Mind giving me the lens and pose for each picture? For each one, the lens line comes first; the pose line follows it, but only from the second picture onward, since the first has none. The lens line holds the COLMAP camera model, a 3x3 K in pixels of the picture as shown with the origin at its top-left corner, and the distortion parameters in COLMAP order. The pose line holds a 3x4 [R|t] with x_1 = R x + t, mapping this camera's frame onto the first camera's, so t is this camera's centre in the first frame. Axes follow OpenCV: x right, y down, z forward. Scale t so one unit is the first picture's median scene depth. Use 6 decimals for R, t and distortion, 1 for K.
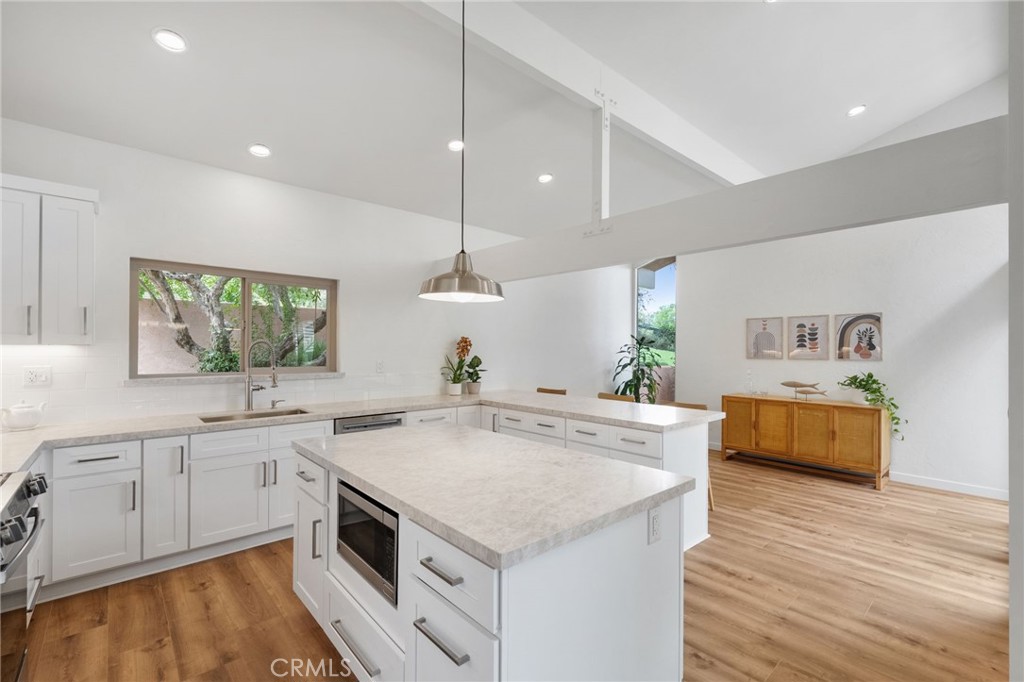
lens RADIAL K [[447.9, 0, 510.6], [0, 447.9, 347.2], [0, 0, 1]] dist [-0.002773, -0.000431]
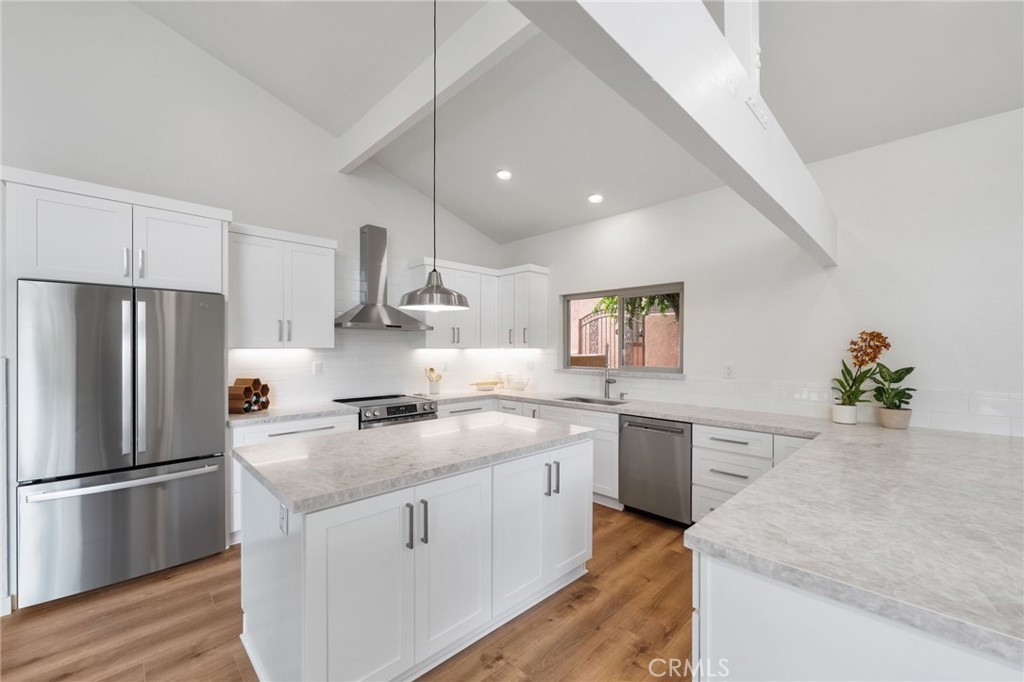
lens RADIAL K [[416.6, 0, 511.9], [0, 416.6, 344.9], [0, 0, 1]] dist [-0.001149, -0.000063]
pose [[0.034914, -0.007767, -0.999360, 0.683045], [0.007671, 0.999942, -0.007504, -0.006124], [0.999361, -0.007404, 0.034972, 0.749268]]
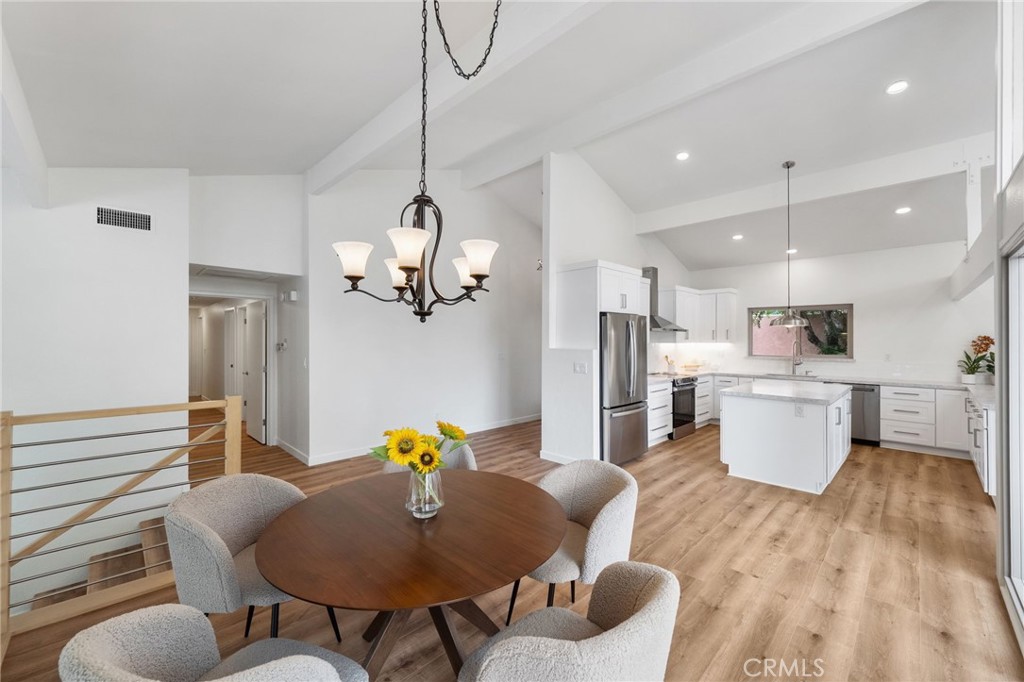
lens RADIAL K [[416.6, 0, 510.5], [0, 416.6, 335.3], [0, 0, 1]] dist [-0.001149, -0.000063]
pose [[0.058851, -0.010787, -0.998209, 1.401300], [0.004481, 0.999934, -0.010541, -0.028247], [0.998257, -0.003853, 0.058895, -0.473213]]
